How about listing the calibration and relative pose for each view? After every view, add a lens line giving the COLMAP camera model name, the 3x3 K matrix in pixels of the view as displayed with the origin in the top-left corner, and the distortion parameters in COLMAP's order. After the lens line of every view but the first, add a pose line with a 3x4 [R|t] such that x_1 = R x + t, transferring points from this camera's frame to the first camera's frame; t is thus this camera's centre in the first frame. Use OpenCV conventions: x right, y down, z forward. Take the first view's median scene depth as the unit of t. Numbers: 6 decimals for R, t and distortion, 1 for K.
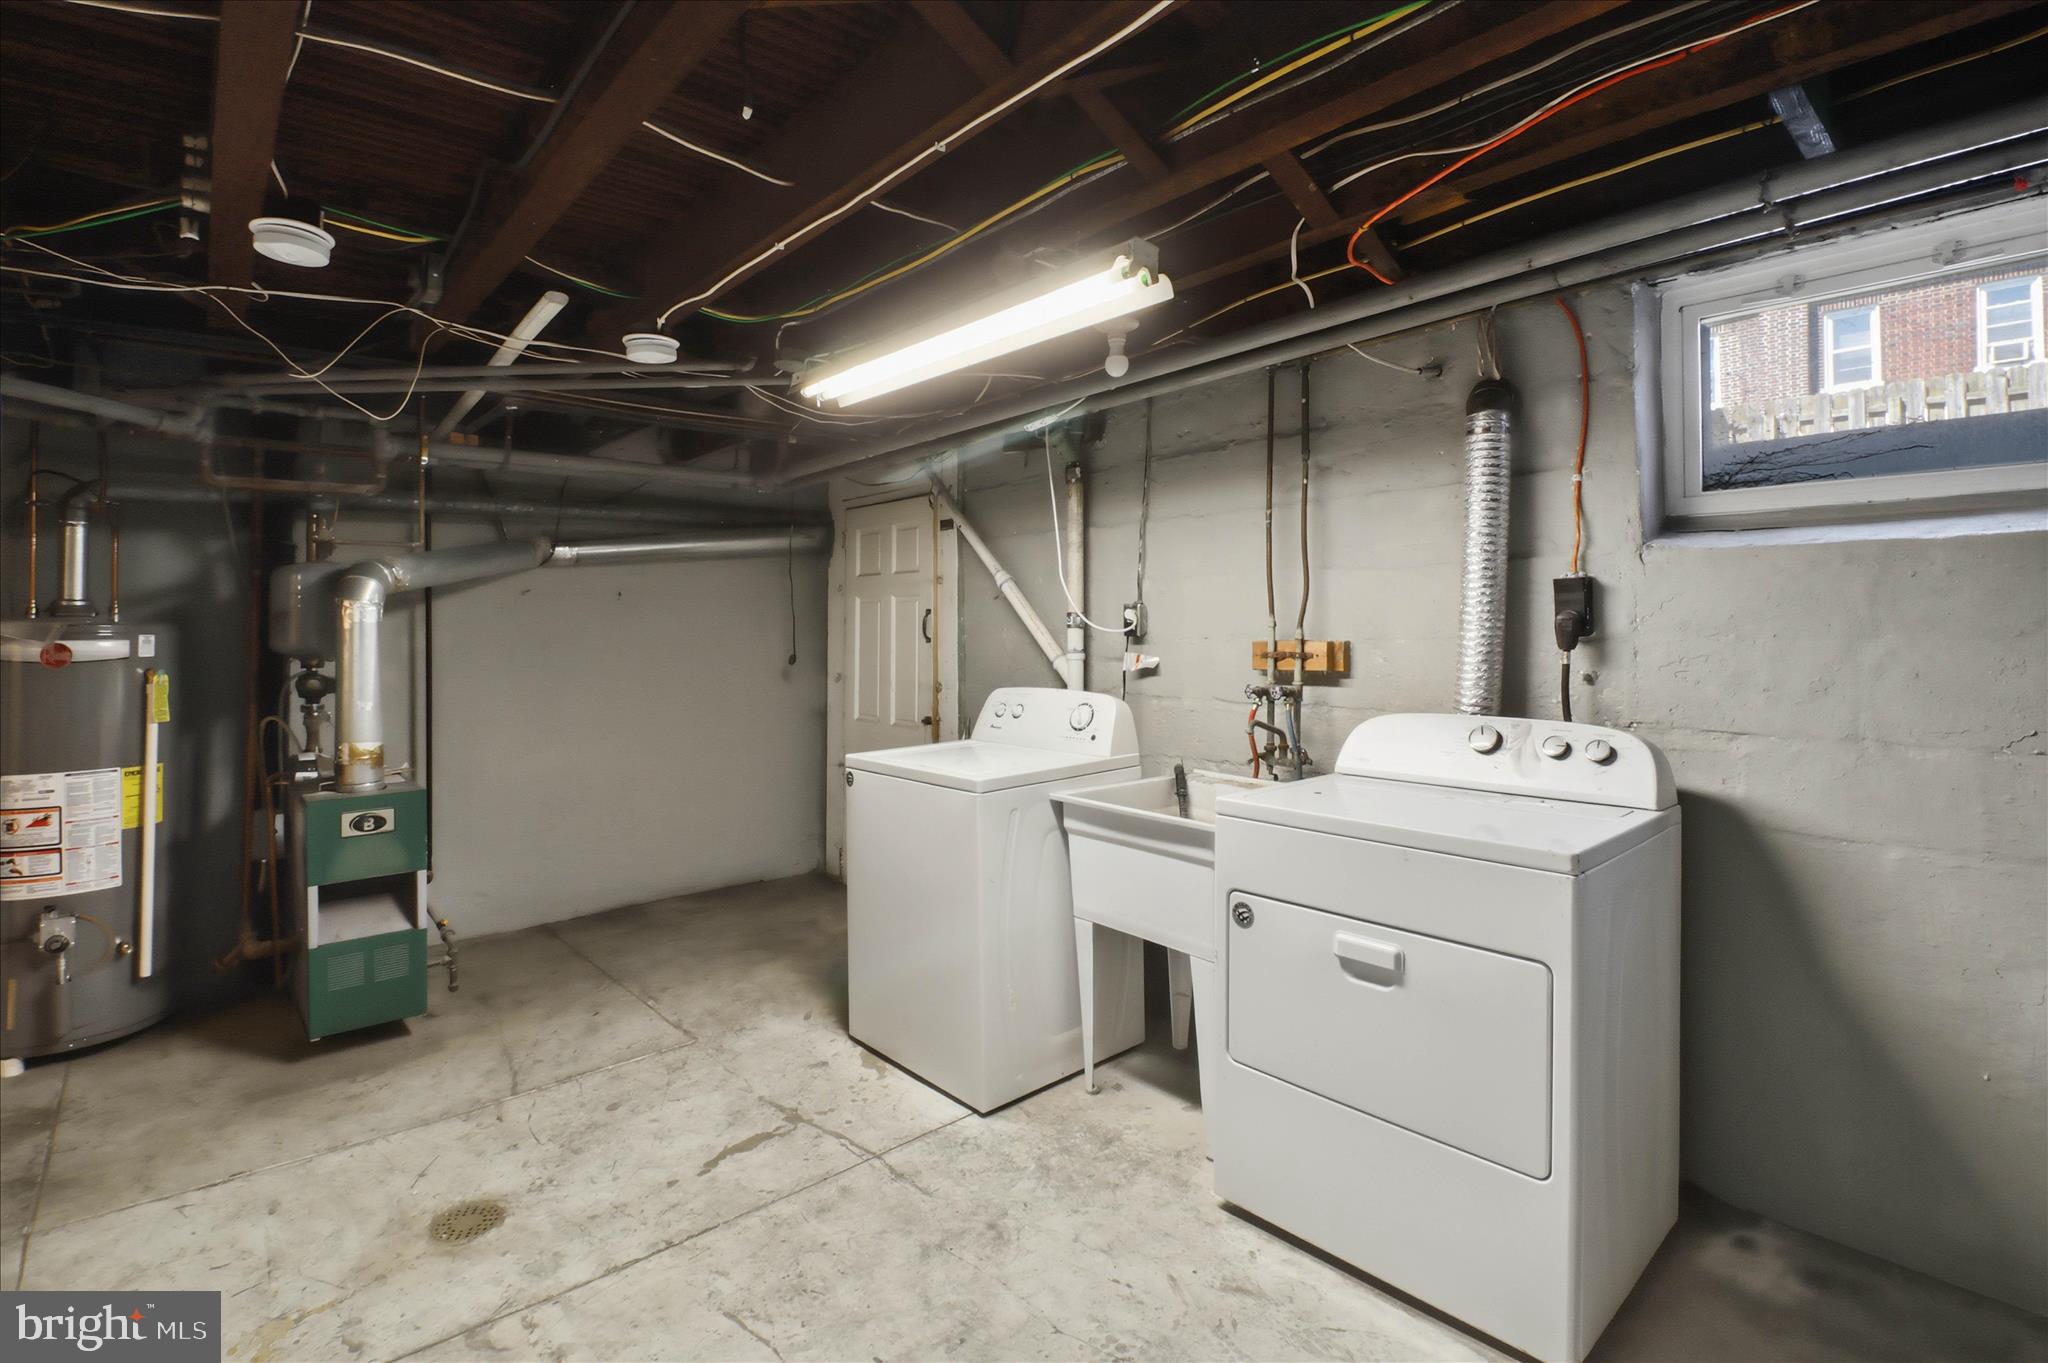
lens RADIAL K [[953.2, 0, 1020.5], [0, 953.2, 638.9], [0, 0, 1]] dist [0.010533, -0.017877]
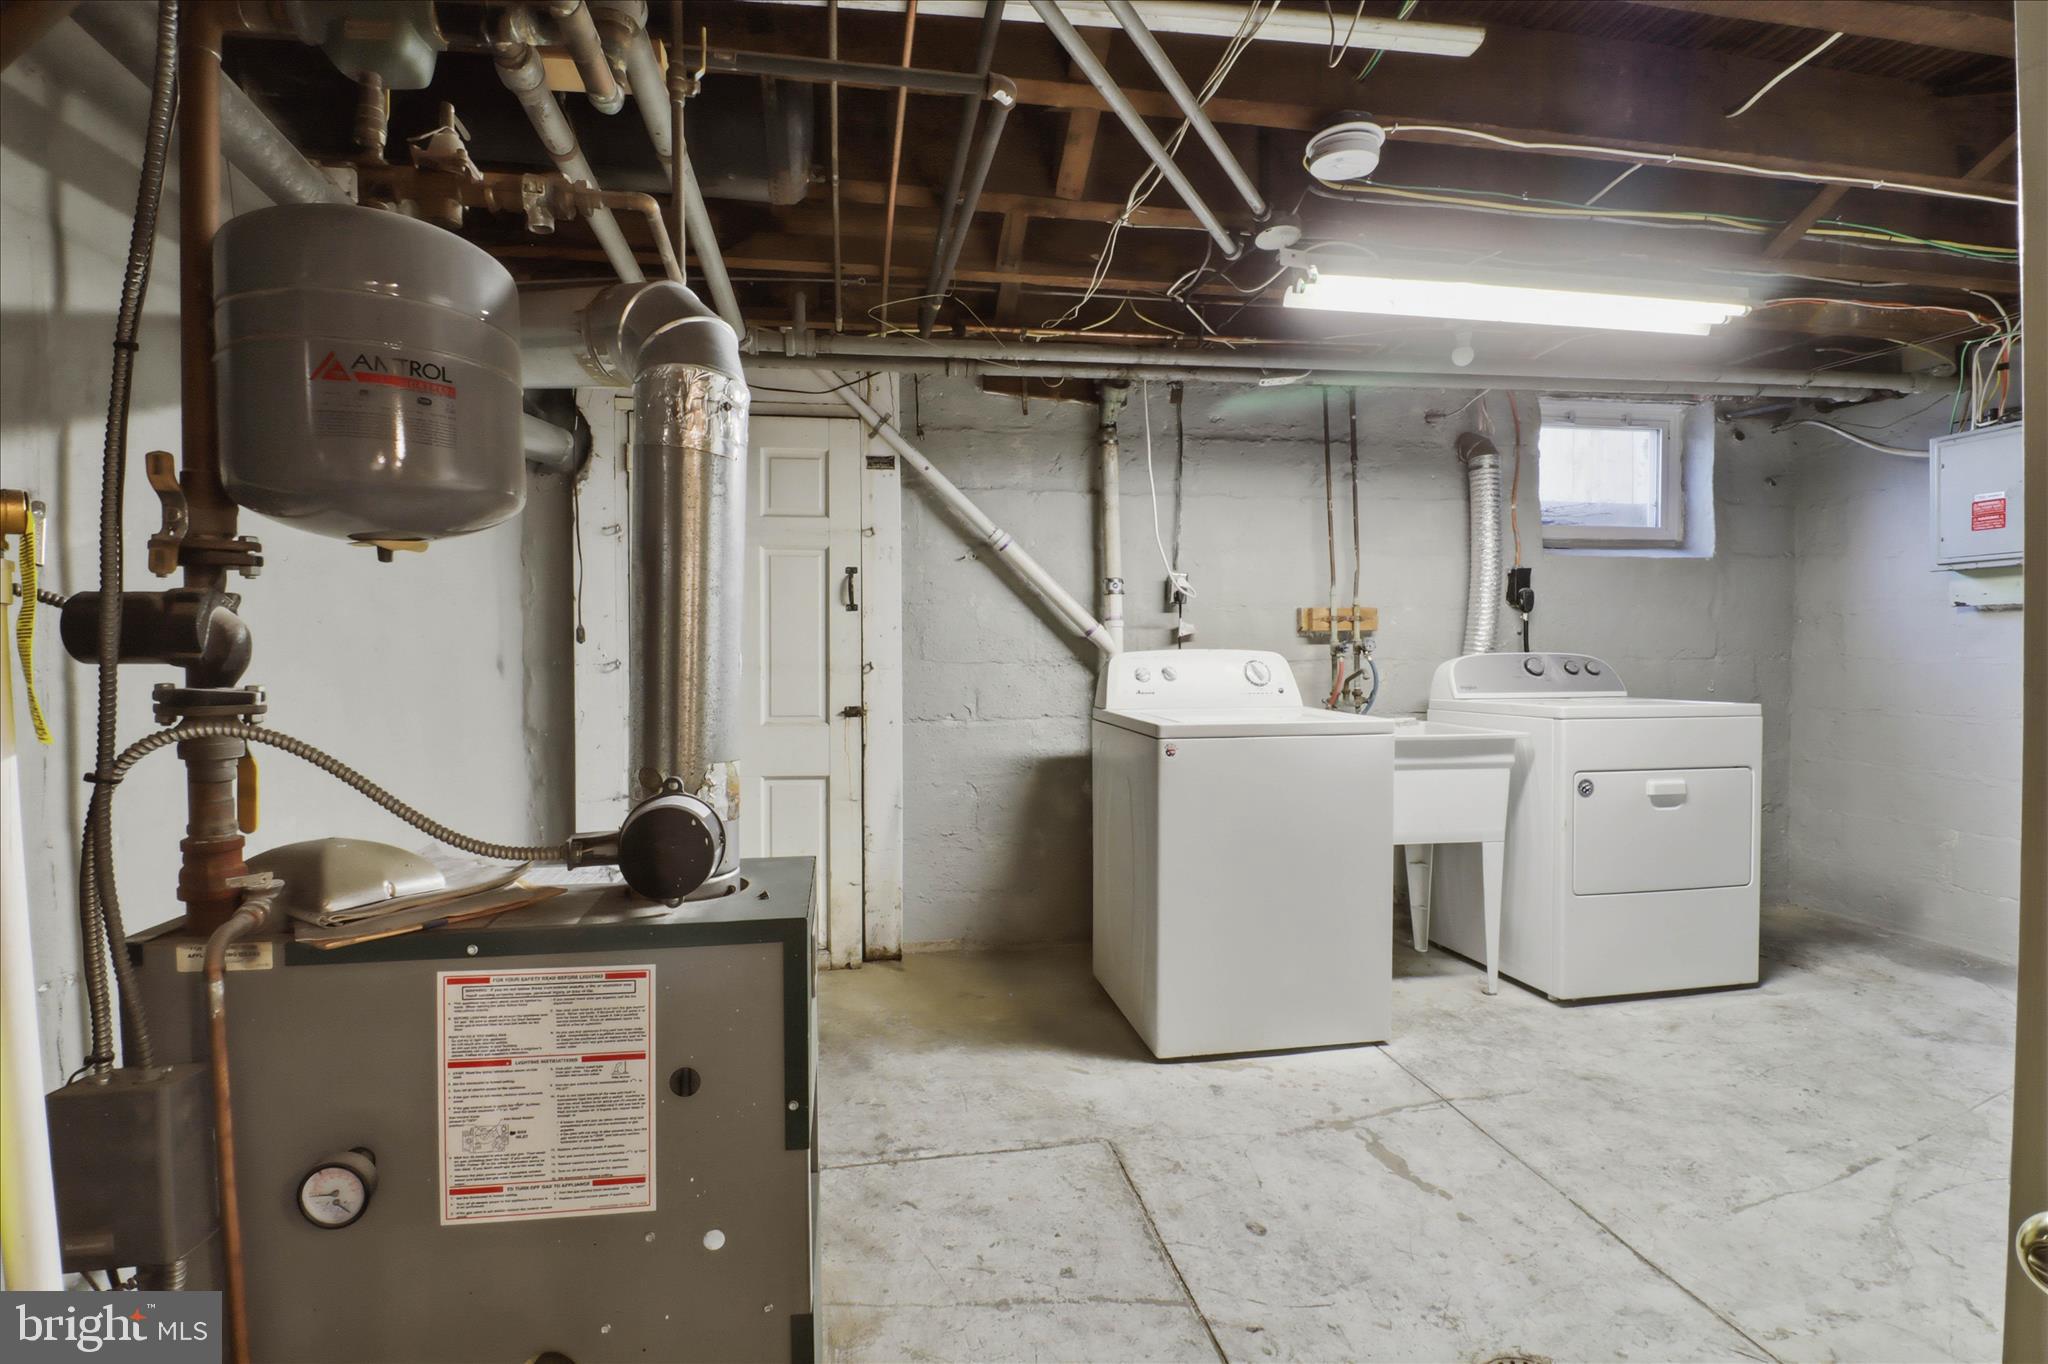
lens RADIAL K [[926.7, 0, 992.5], [0, 926.7, 675.6], [0, 0, 1]] dist [-0.003086, -0.009177]
pose [[0.536357, -0.018368, 0.843791, -1.146774], [0.010518, 0.999831, 0.015080, 0.079338], [-0.843925, 0.000787, 0.536460, 0.842937]]
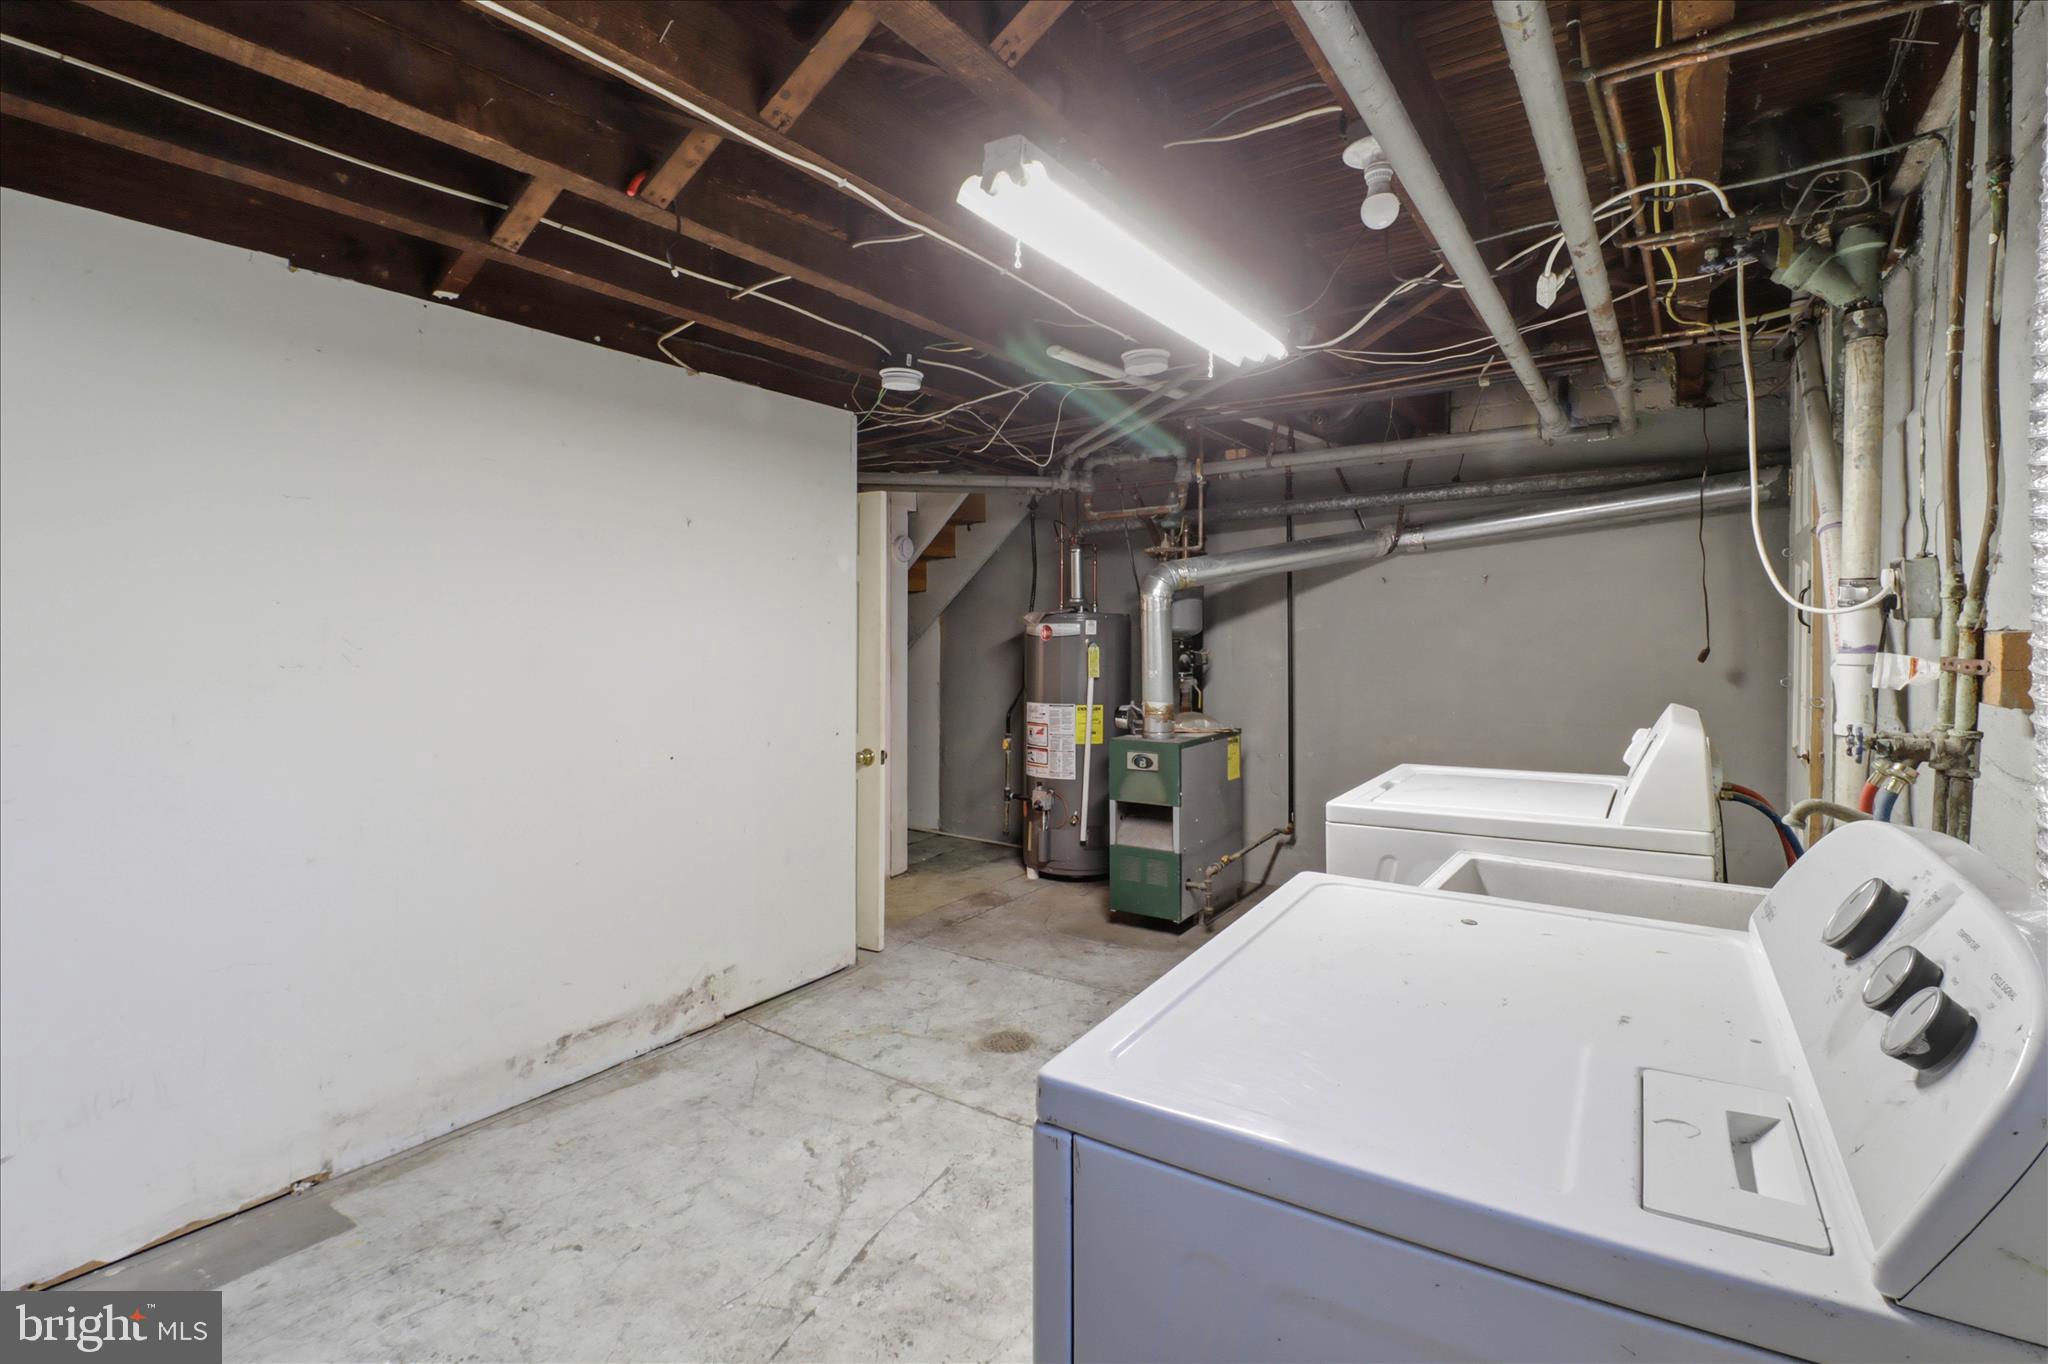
lens RADIAL K [[970.5, 0, 999.9], [0, 970.5, 639.9], [0, 0, 1]] dist [0.002554, -0.015740]
pose [[0.242388, 0.018127, -0.970010, 0.669633], [-0.008187, 0.999828, 0.016638, 0.002988], [0.970145, 0.003909, 0.242494, 0.558379]]
